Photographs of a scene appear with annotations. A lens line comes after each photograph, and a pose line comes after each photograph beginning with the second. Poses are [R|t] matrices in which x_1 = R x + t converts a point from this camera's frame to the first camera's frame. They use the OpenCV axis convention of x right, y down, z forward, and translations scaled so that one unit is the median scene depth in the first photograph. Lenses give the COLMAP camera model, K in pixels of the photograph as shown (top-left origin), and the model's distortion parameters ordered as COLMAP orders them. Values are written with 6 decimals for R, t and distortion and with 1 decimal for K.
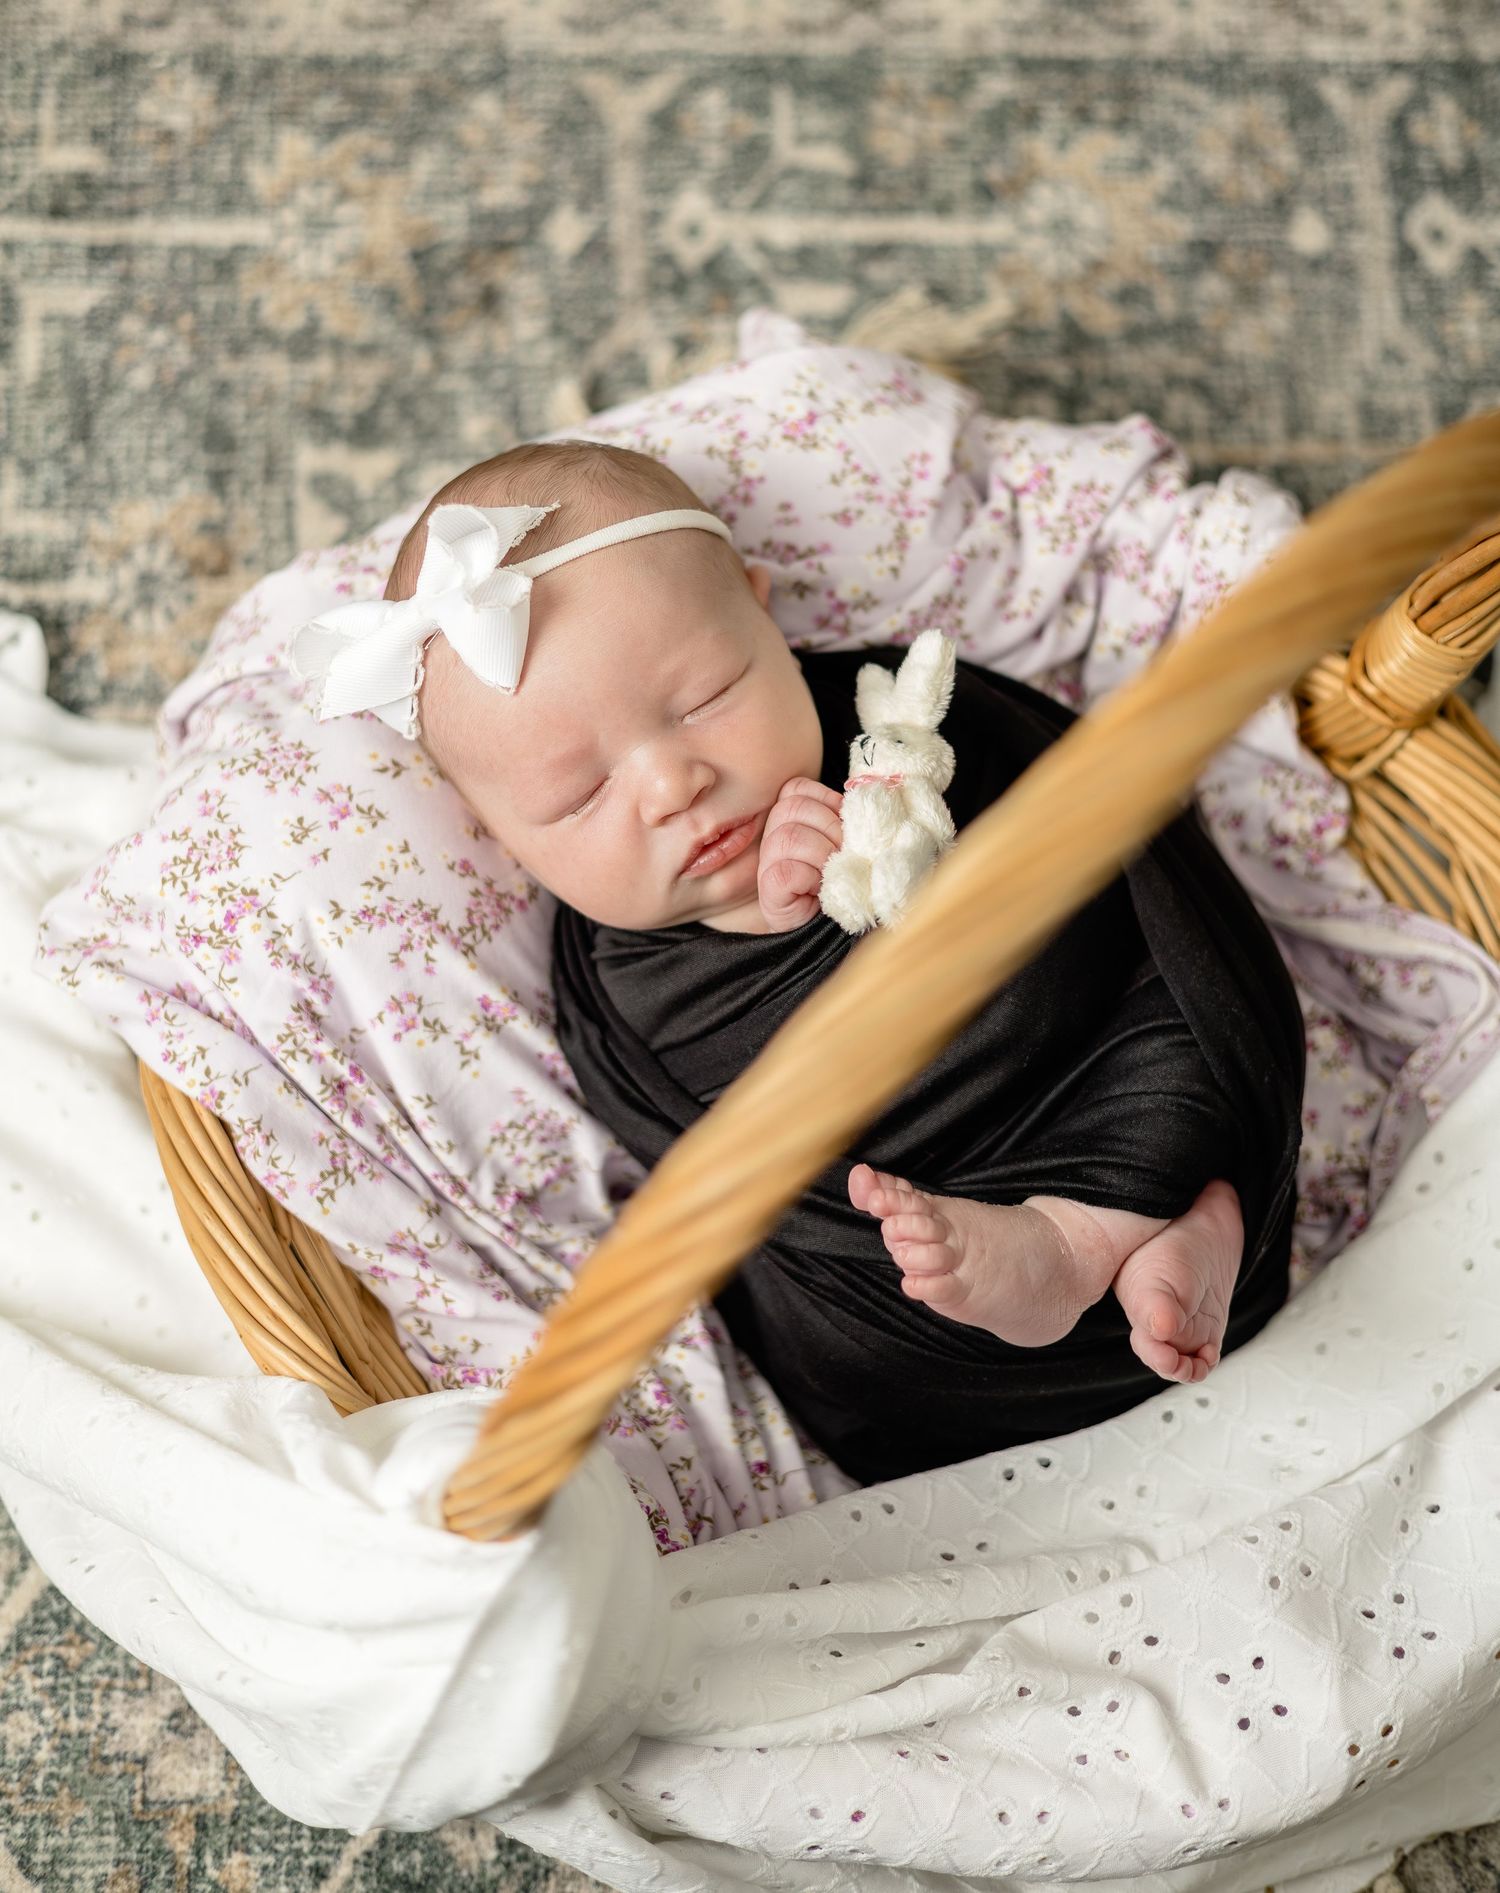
lens RADIAL K [[3349.1, 0, 720.1], [0, 3349.1, 727.9], [0, 0, 1]] dist [-0.009128, -0.095323]
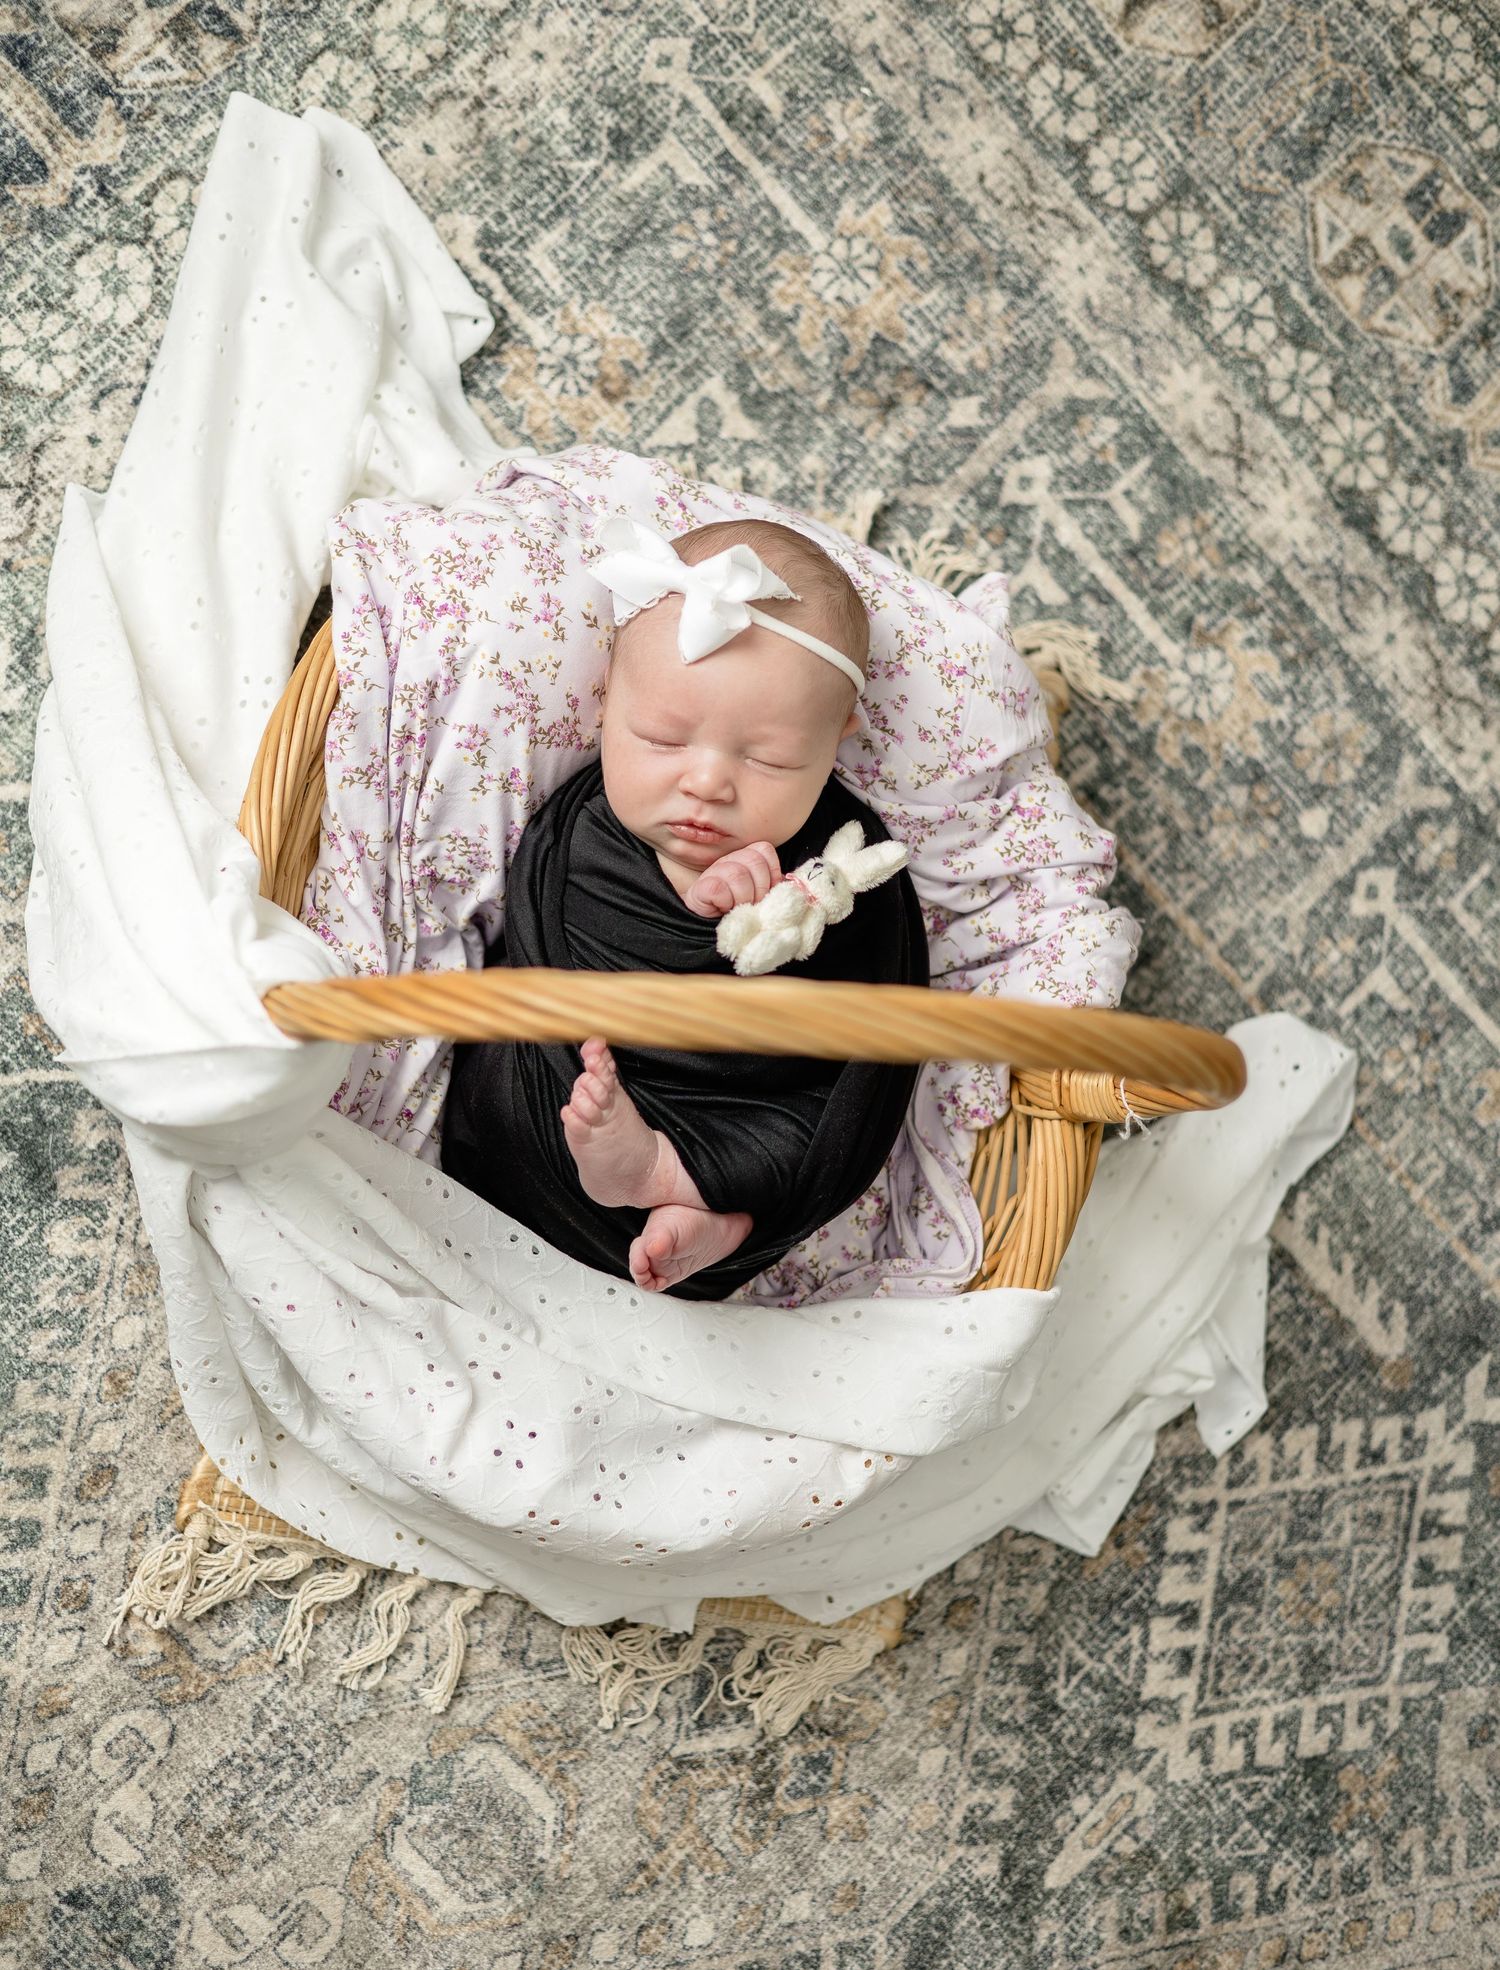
lens RADIAL K [[3299.7, 0, 752.4], [0, 3299.7, 1098.5], [0, 0, 1]] dist [-0.027387, -0.171560]
pose [[0.657807, 0.744100, 0.116640, -0.064121], [-0.753065, 0.646989, 0.119572, -0.078500], [0.013509, -0.166493, 0.985950, -0.463294]]
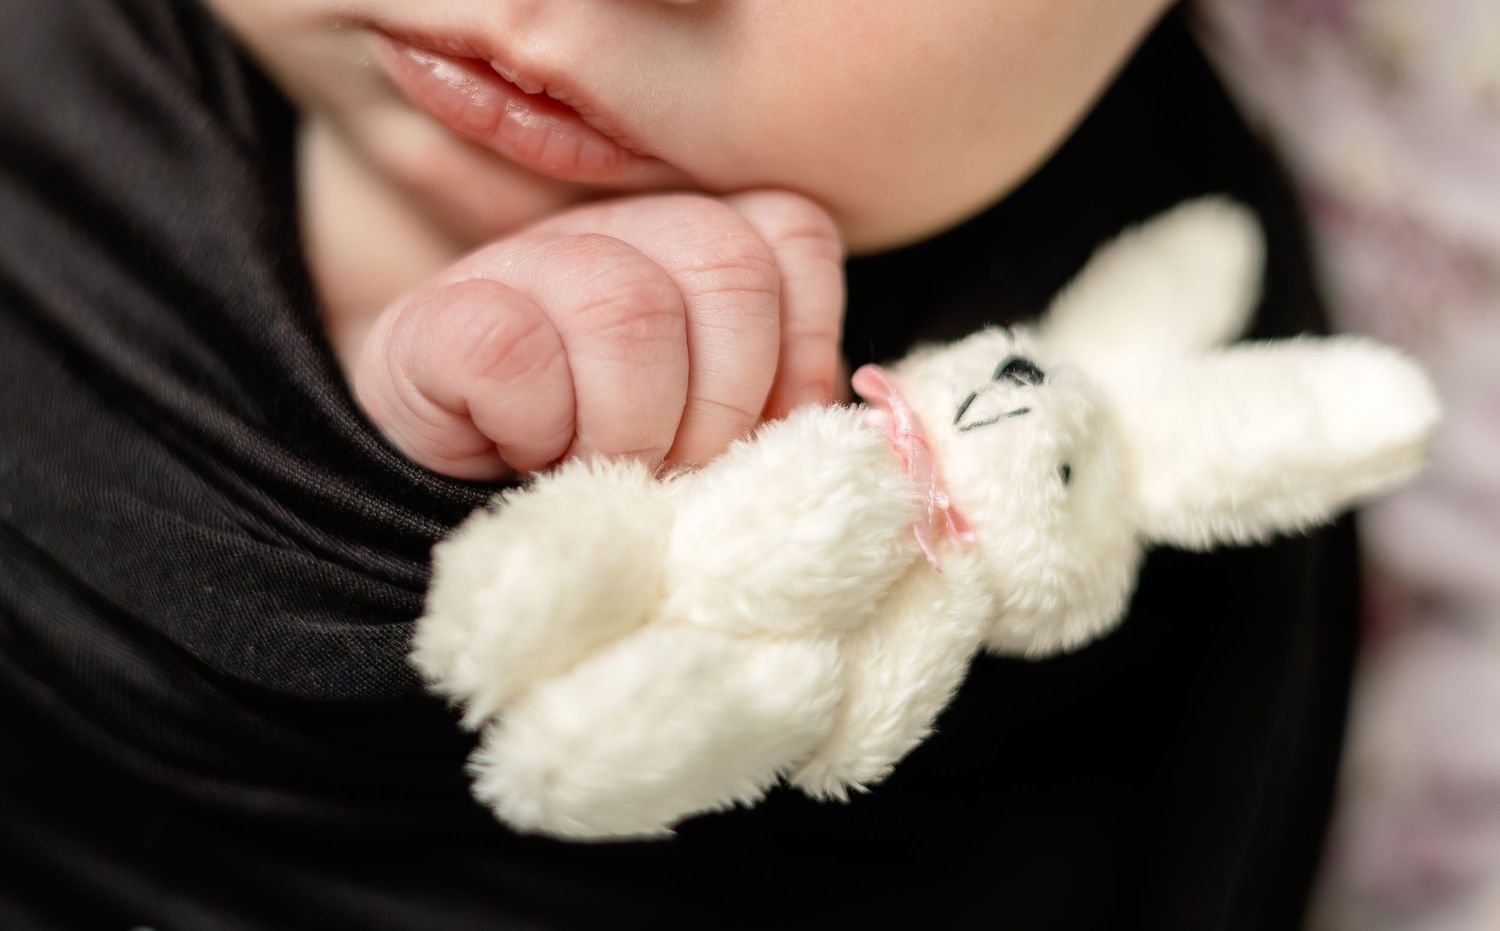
lens RADIAL K [[3645.5, 0, 750.0], [0, 3645.5, 465.5], [0, 0, 1]] dist [0.072026, 0.229244]
pose [[0.463923, 0.871807, 0.157252, -0.012740], [-0.883745, 0.443155, 0.150359, -0.018943], [0.061397, -0.208726, 0.976045, 0.632931]]
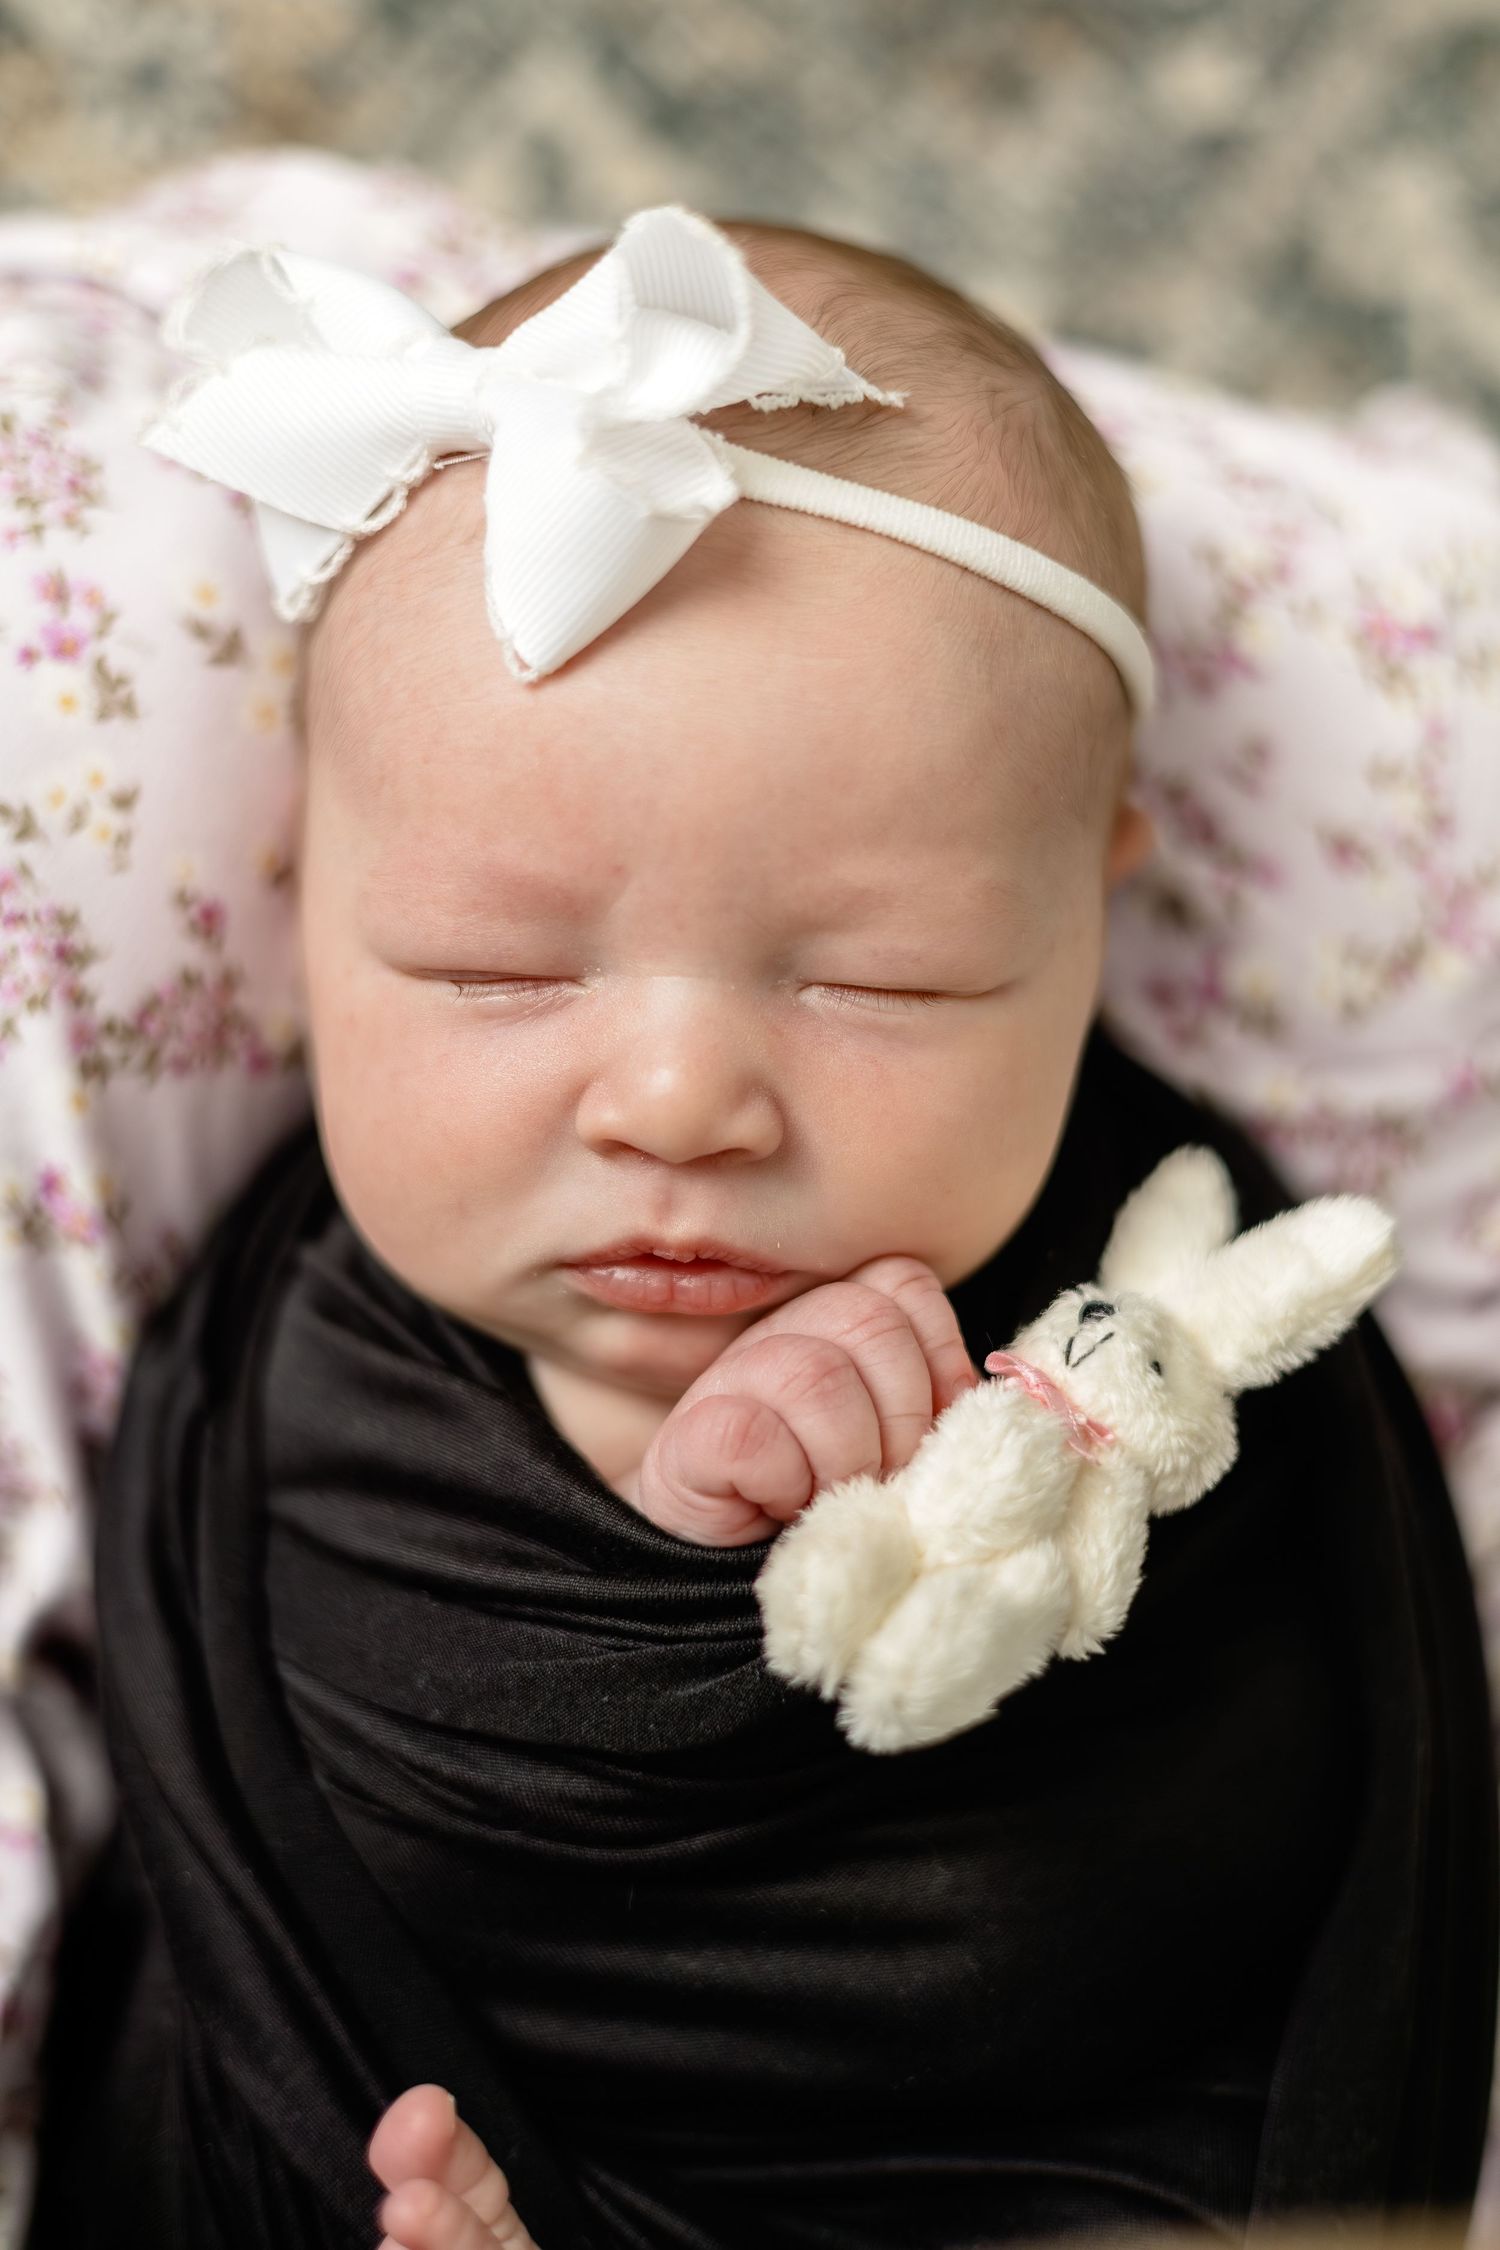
lens RADIAL K [[3681.5, 0, 750.0], [0, 3681.5, 1125.0], [0, 0, 1]] dist [-0.008991, -0.738674]
pose [[0.771649, 0.635422, 0.028212, -0.016864], [-0.635815, 0.769407, 0.061262, -0.013144], [0.017221, -0.065210, 0.997723, 0.510612]]
